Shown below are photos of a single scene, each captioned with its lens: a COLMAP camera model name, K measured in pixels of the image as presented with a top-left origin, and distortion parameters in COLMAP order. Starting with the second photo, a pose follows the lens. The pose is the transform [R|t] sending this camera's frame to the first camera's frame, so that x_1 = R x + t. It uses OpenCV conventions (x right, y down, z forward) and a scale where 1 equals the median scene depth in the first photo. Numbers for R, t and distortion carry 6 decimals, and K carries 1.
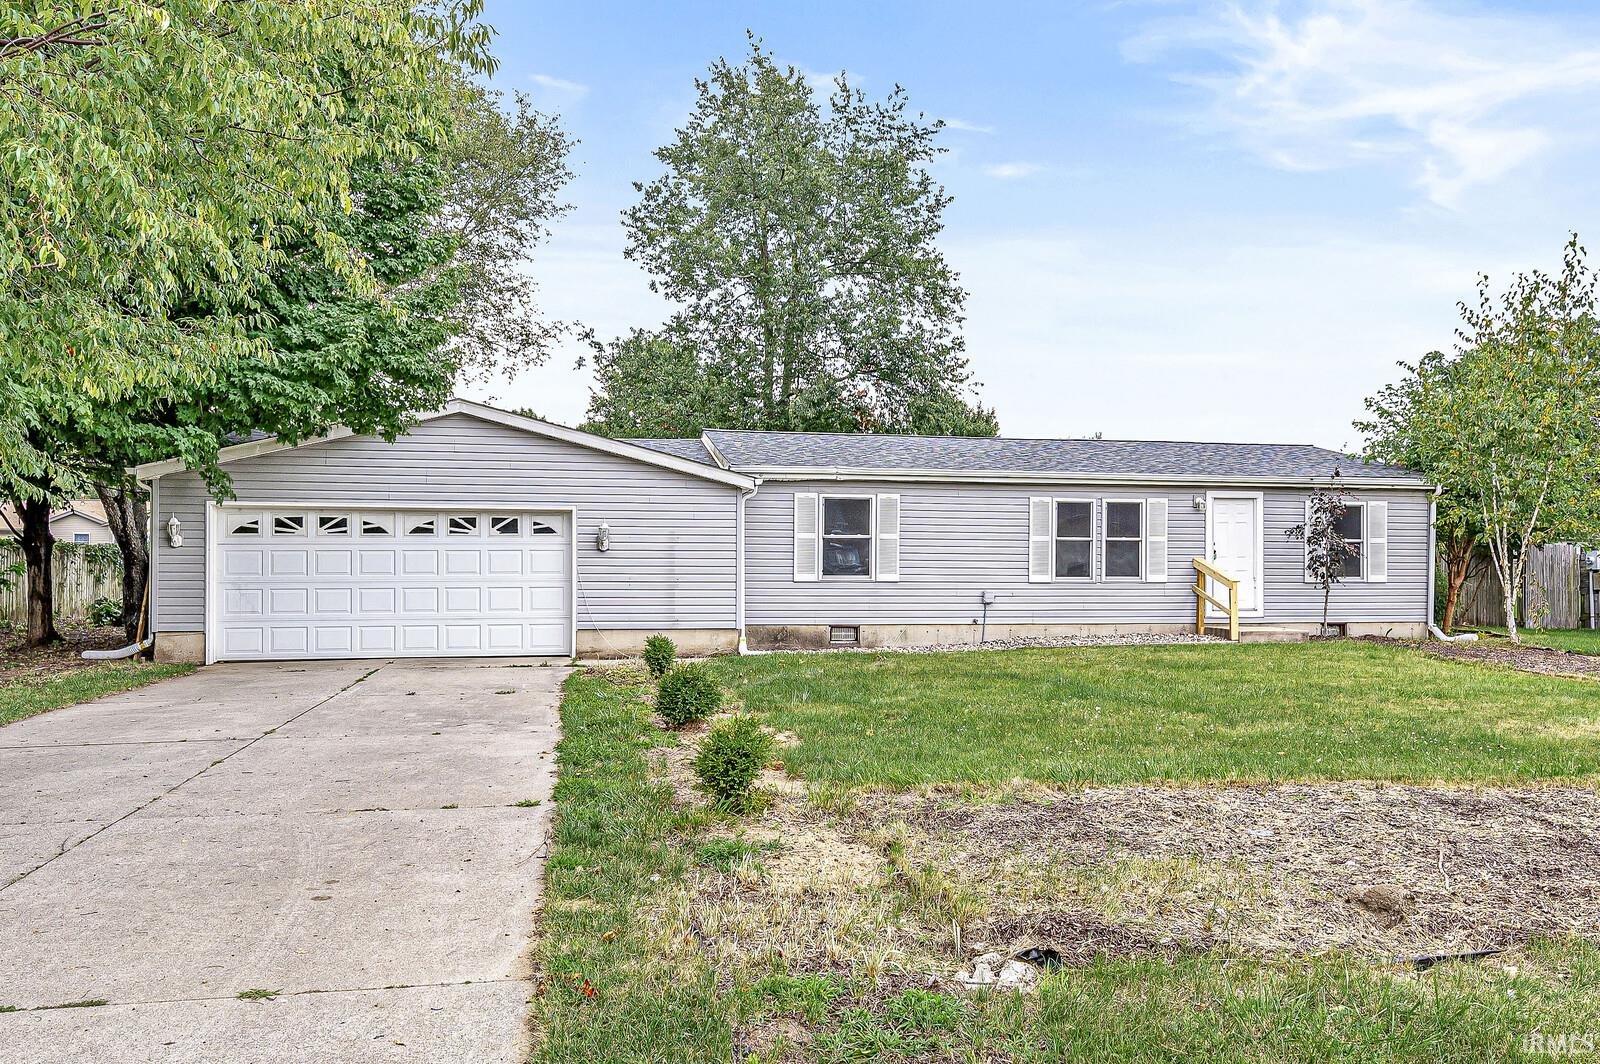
lens RADIAL K [[698.9, 0, 794.0], [0, 698.9, 519.3], [0, 0, 1]] dist [0.004540, 0.000324]
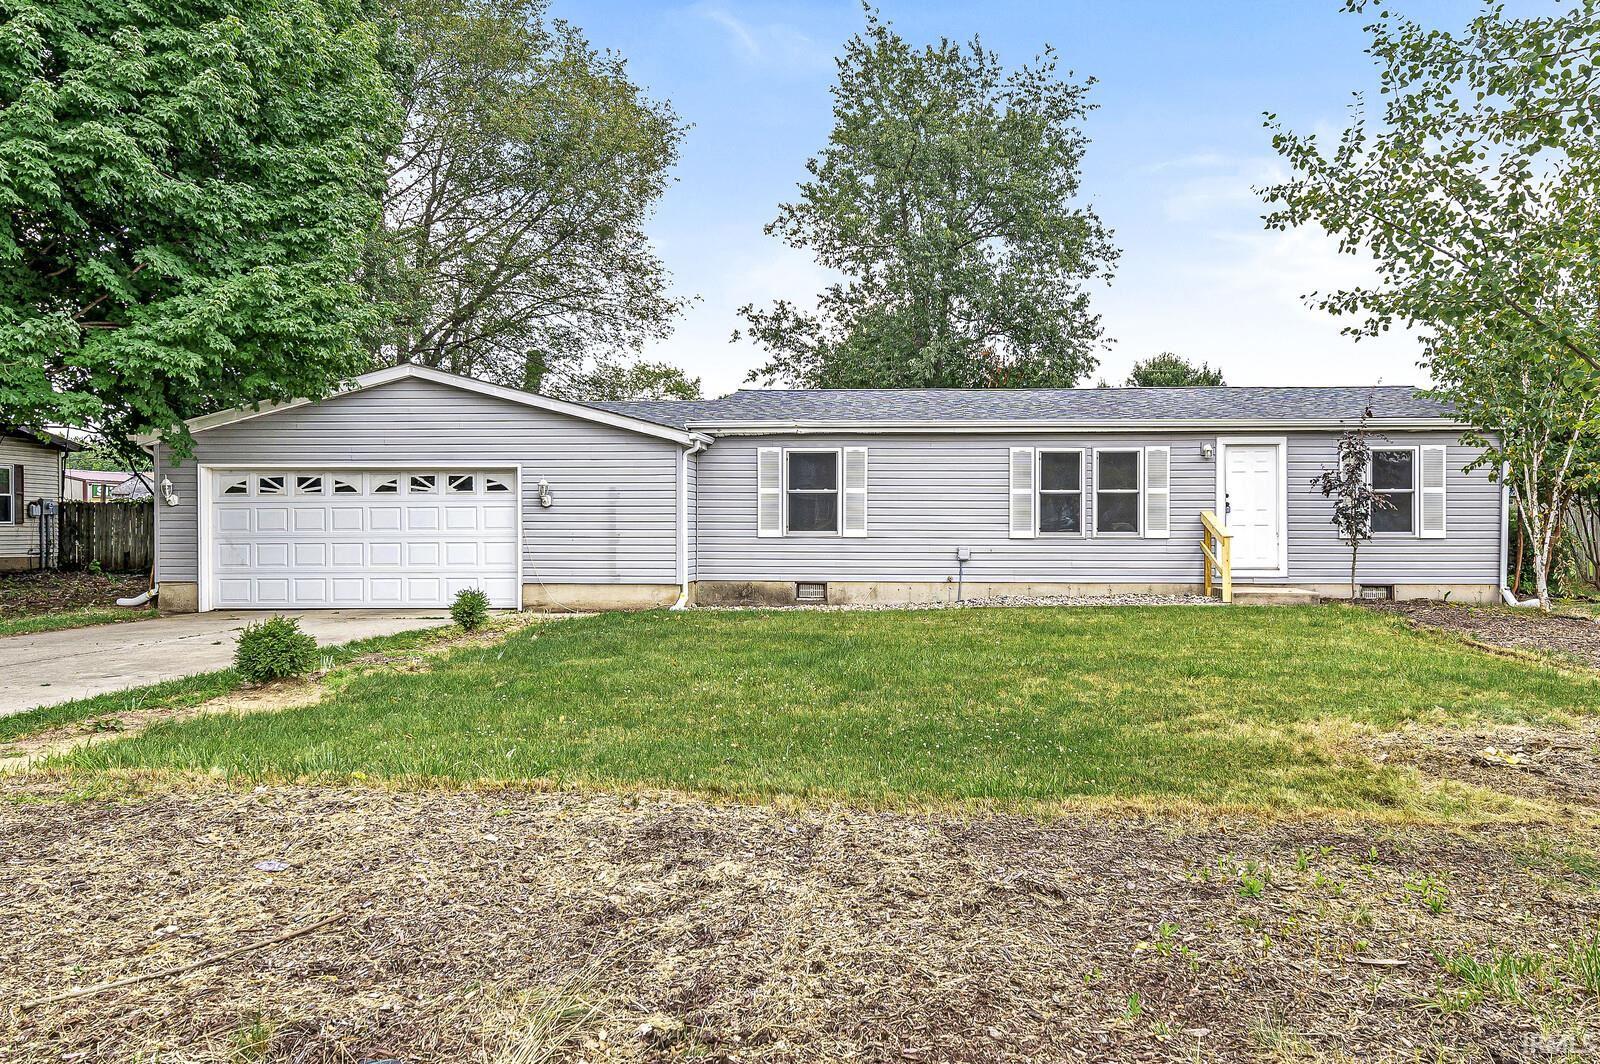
lens RADIAL K [[670.7, 0, 853.2], [0, 670.7, 488.4], [0, 0, 1]] dist [0.002927, 0.000180]
pose [[0.989877, -0.010583, -0.141535, 0.262623], [0.012322, 0.999859, 0.011413, 0.010616], [0.141395, -0.013041, 0.989867, 0.079968]]
